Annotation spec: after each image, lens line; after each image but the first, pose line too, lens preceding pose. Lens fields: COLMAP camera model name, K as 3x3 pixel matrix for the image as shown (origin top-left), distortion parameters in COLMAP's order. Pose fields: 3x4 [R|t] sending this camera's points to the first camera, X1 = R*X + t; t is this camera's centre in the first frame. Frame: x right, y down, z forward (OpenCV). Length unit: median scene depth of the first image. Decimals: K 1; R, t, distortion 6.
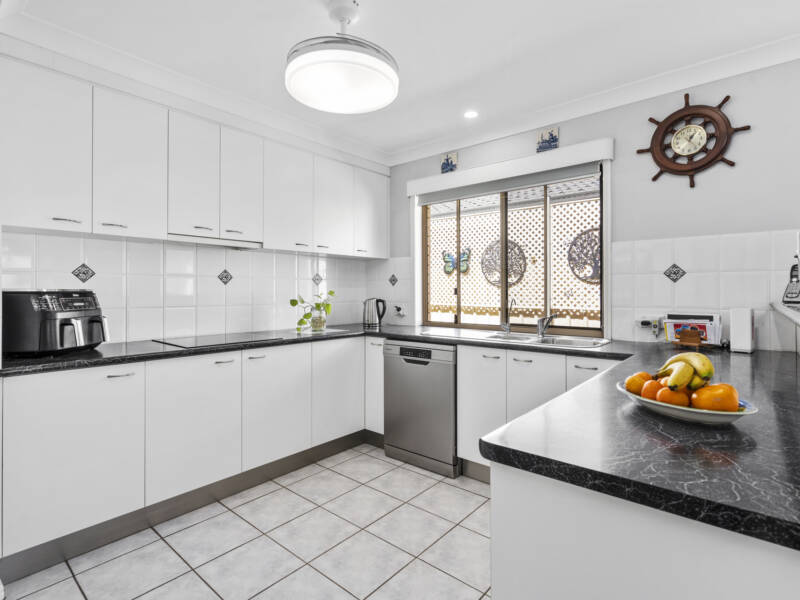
lens RADIAL K [[409.9, 0, 400.9], [0, 409.9, 294.5], [0, 0, 1]] dist [-0.004576, 0.002464]
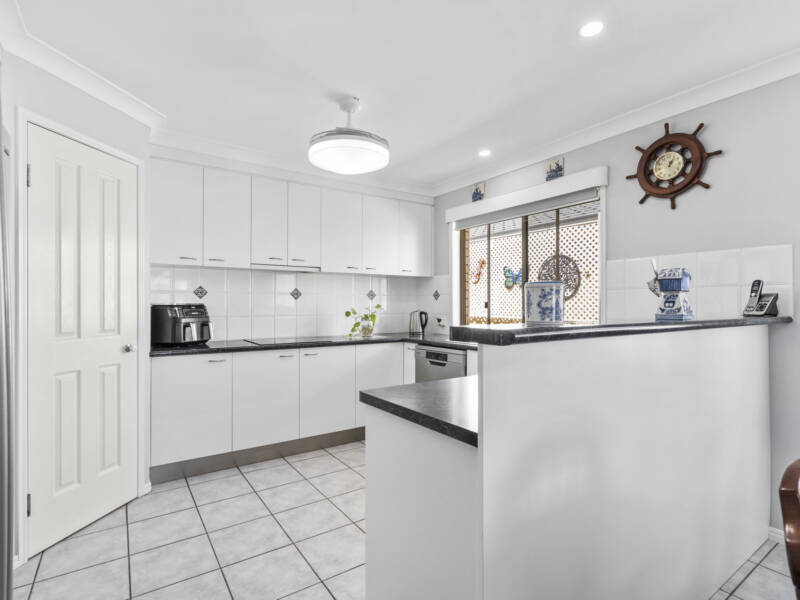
lens RADIAL K [[409.9, 0, 398.5], [0, 409.9, 308.1], [0, 0, 1]] dist [-0.004576, 0.002464]
pose [[0.964541, 0.003244, -0.263912, 0.260055], [-0.003002, 0.999995, 0.001322, 0.000003], [0.263915, -0.000483, 0.964546, -0.201653]]
